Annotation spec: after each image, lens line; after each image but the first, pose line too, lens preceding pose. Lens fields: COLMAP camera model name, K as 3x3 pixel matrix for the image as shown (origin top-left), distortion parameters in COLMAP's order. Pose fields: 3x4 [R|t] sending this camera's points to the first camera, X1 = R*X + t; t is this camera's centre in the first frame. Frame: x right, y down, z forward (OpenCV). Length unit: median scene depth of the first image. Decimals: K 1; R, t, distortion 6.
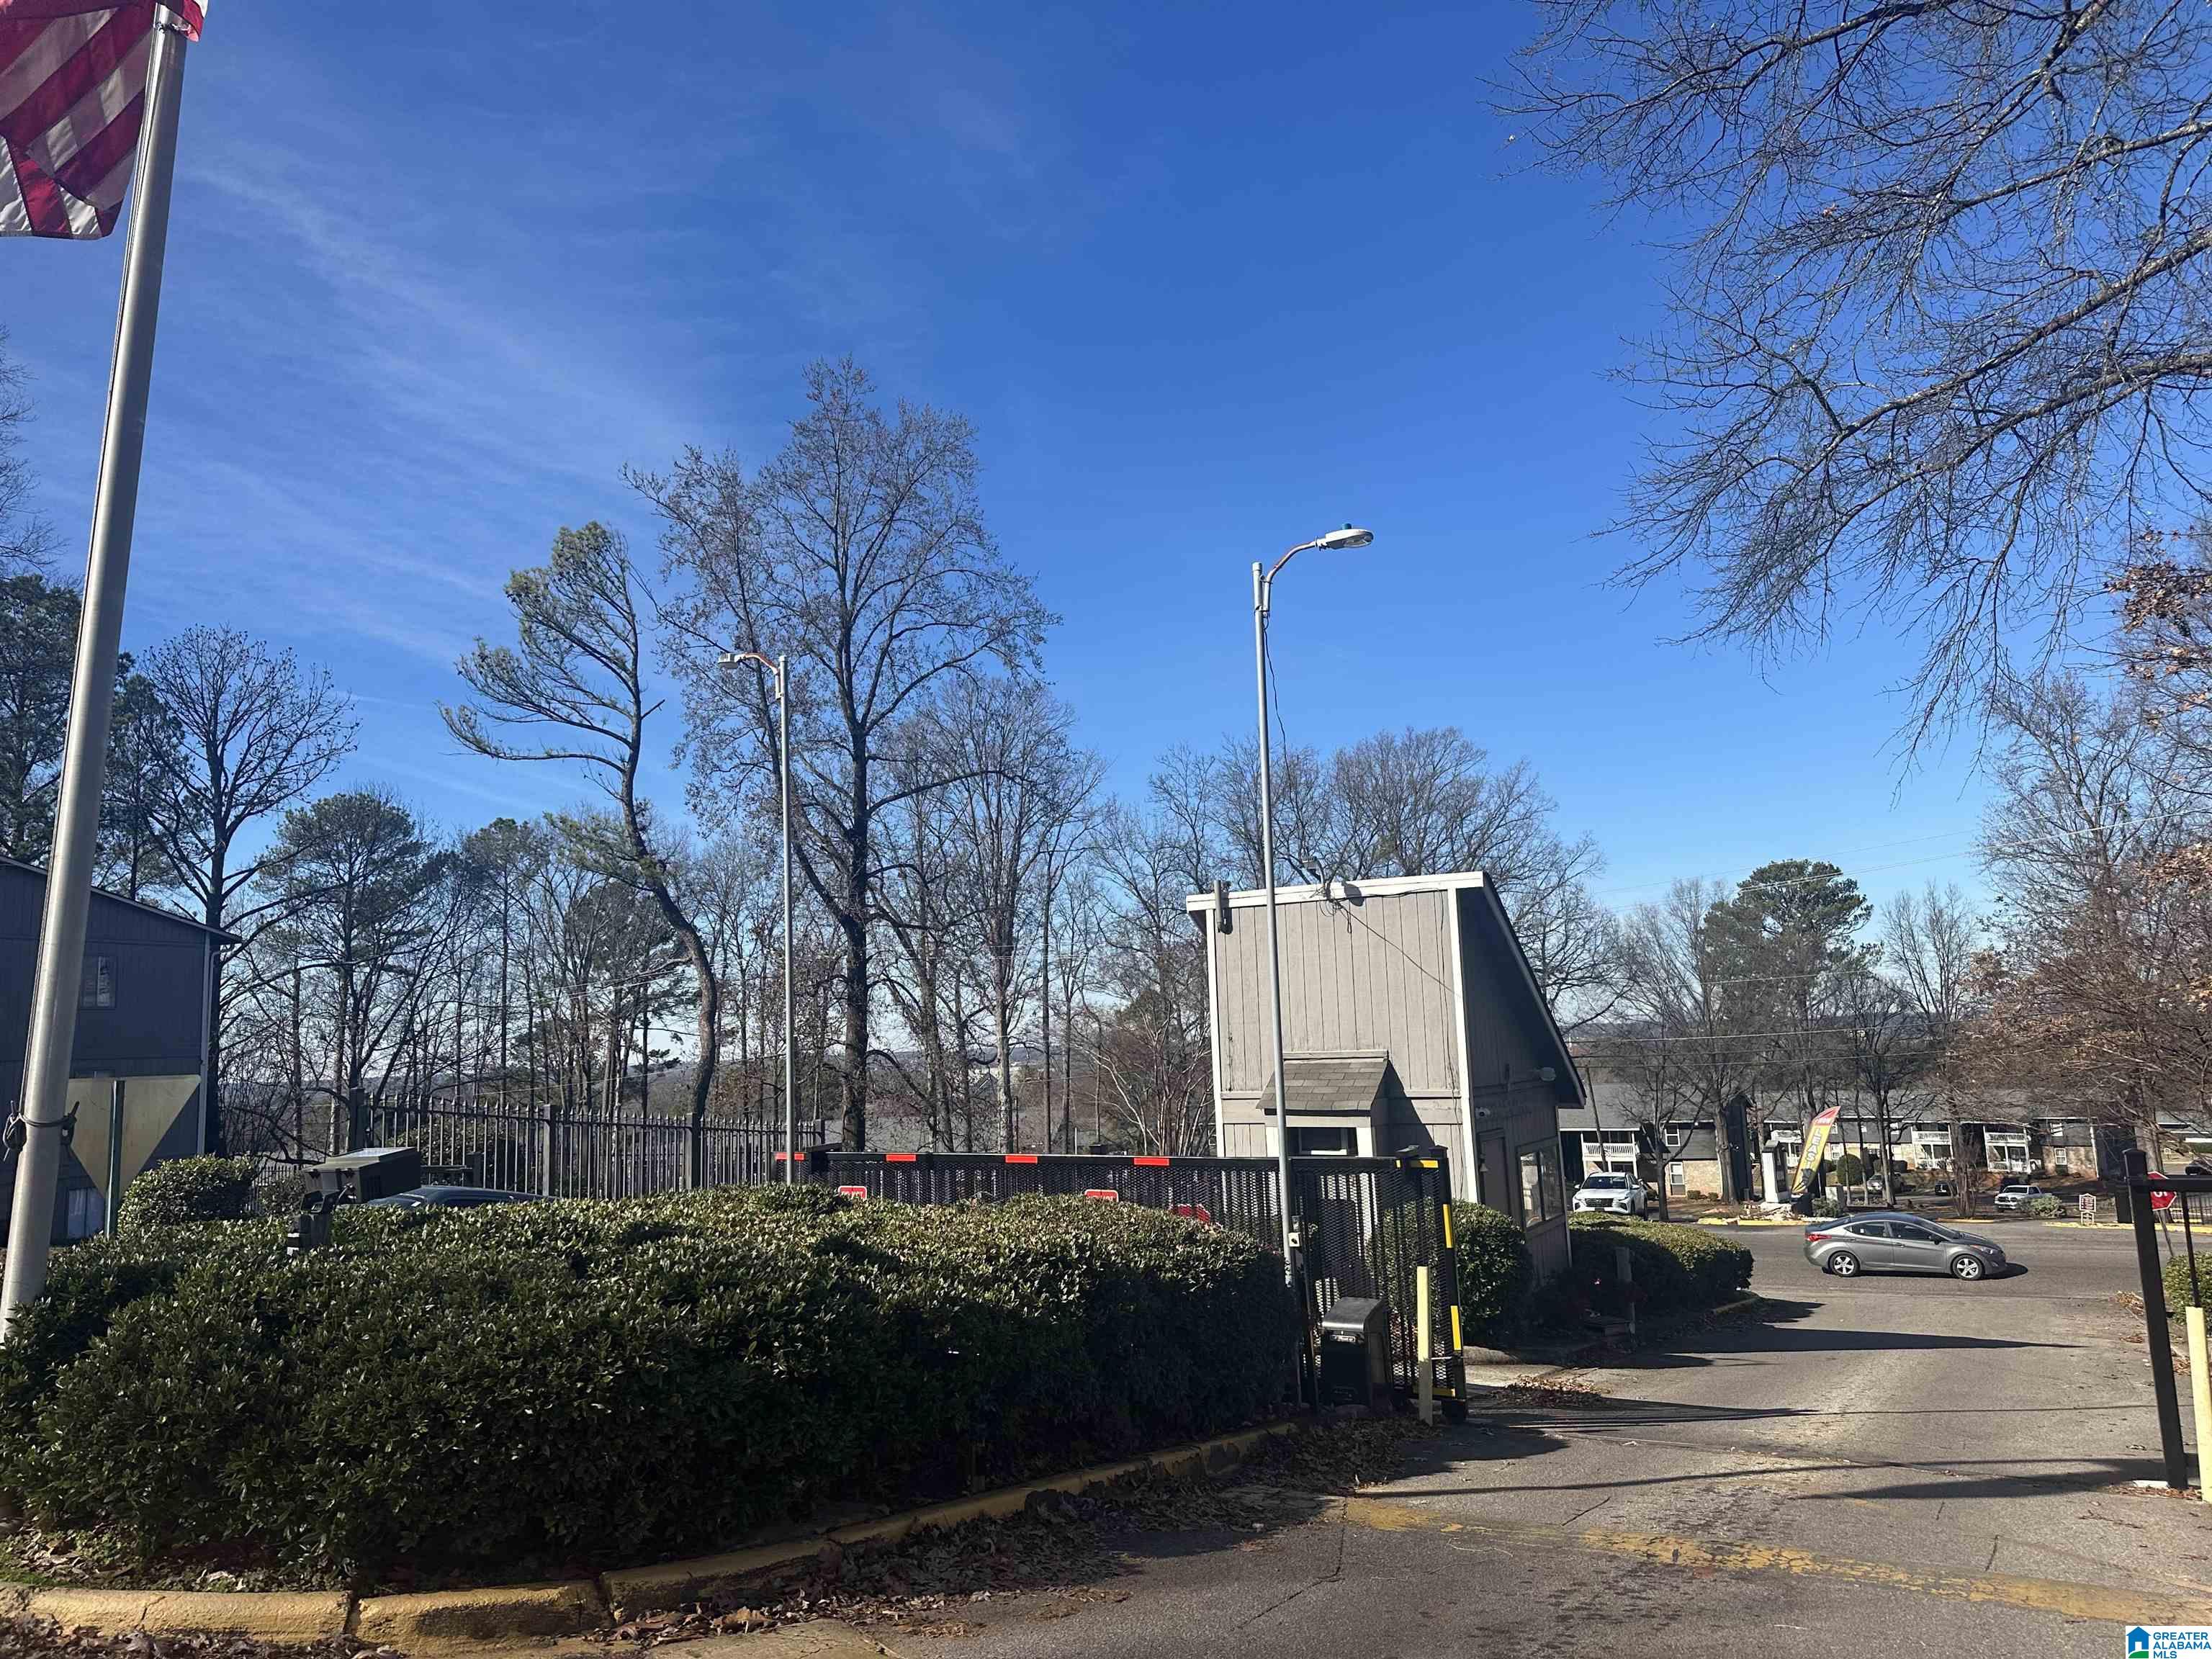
lens RADIAL K [[1595.3, 0, 1092.9], [0, 1595.3, 817.3], [0, 0, 1]] dist [0.006760, -0.013515]
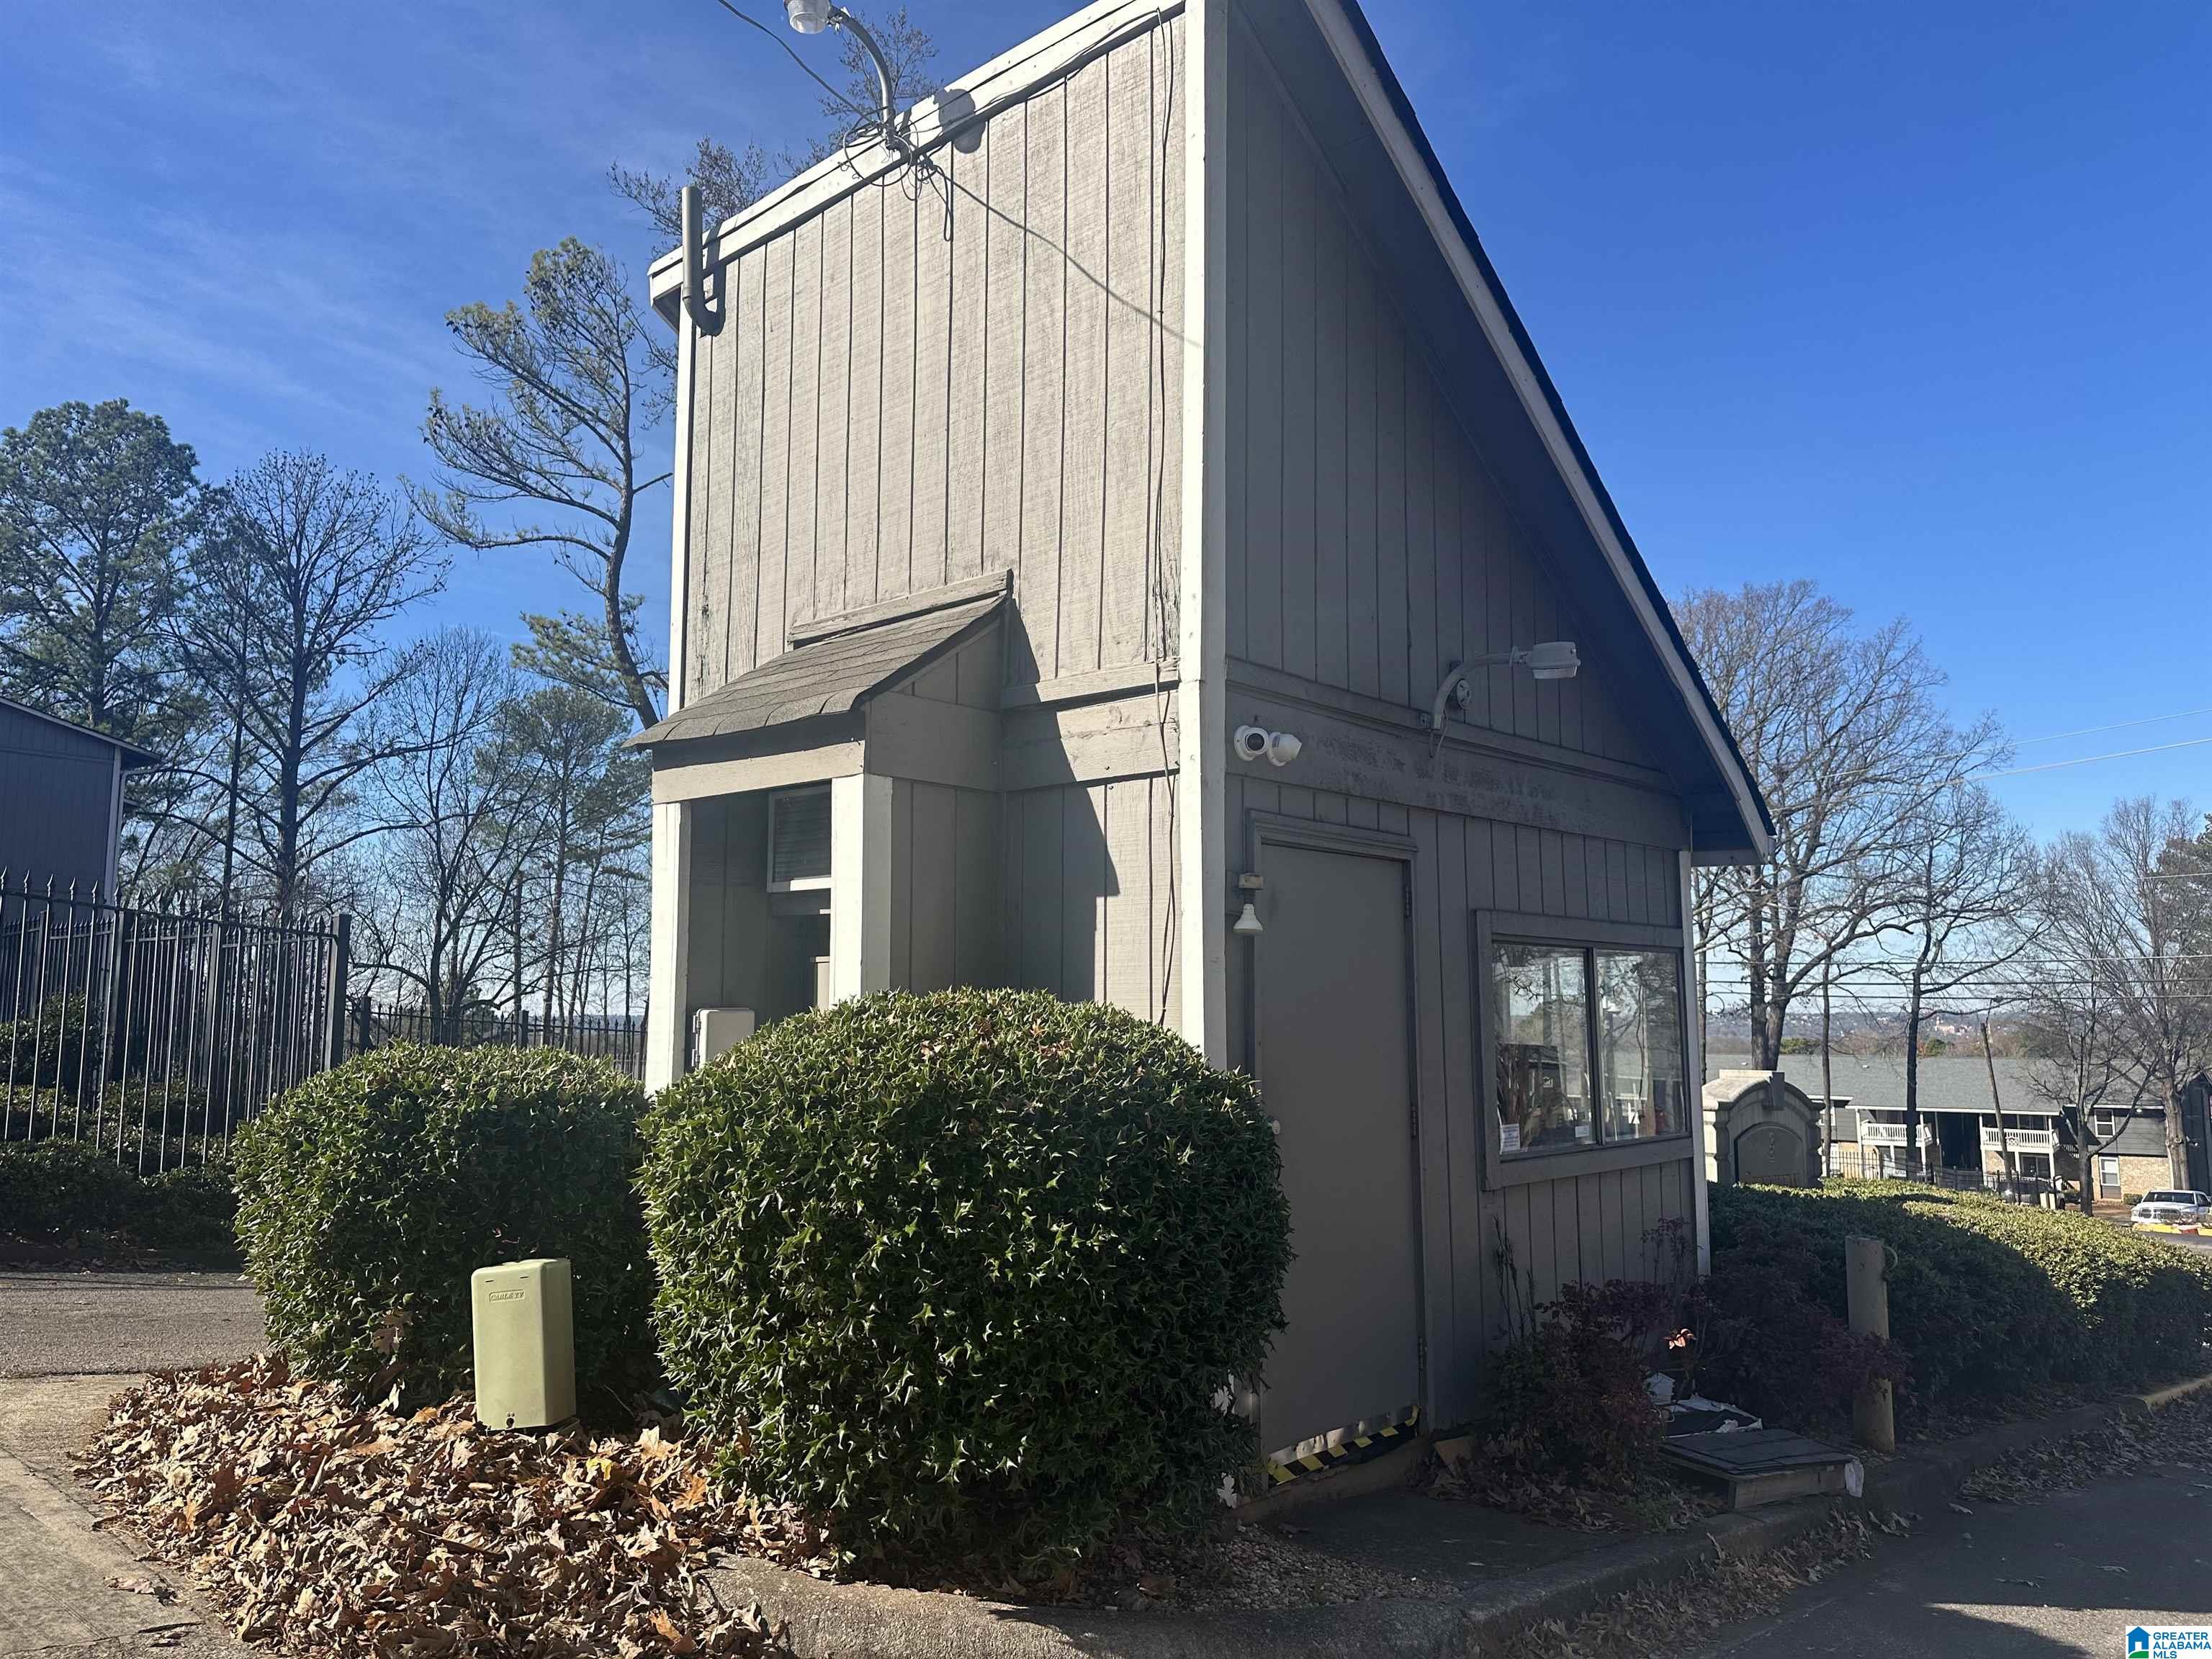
lens RADIAL K [[1595.3, 0, 1102.1], [0, 1595.3, 840.0], [0, 0, 1]] dist [0.006760, -0.013515]
pose [[0.975755, 0.015218, -0.218338, 0.112330], [-0.007490, 0.999317, 0.036178, 0.078015], [0.218739, -0.033665, 0.975202, 0.285521]]
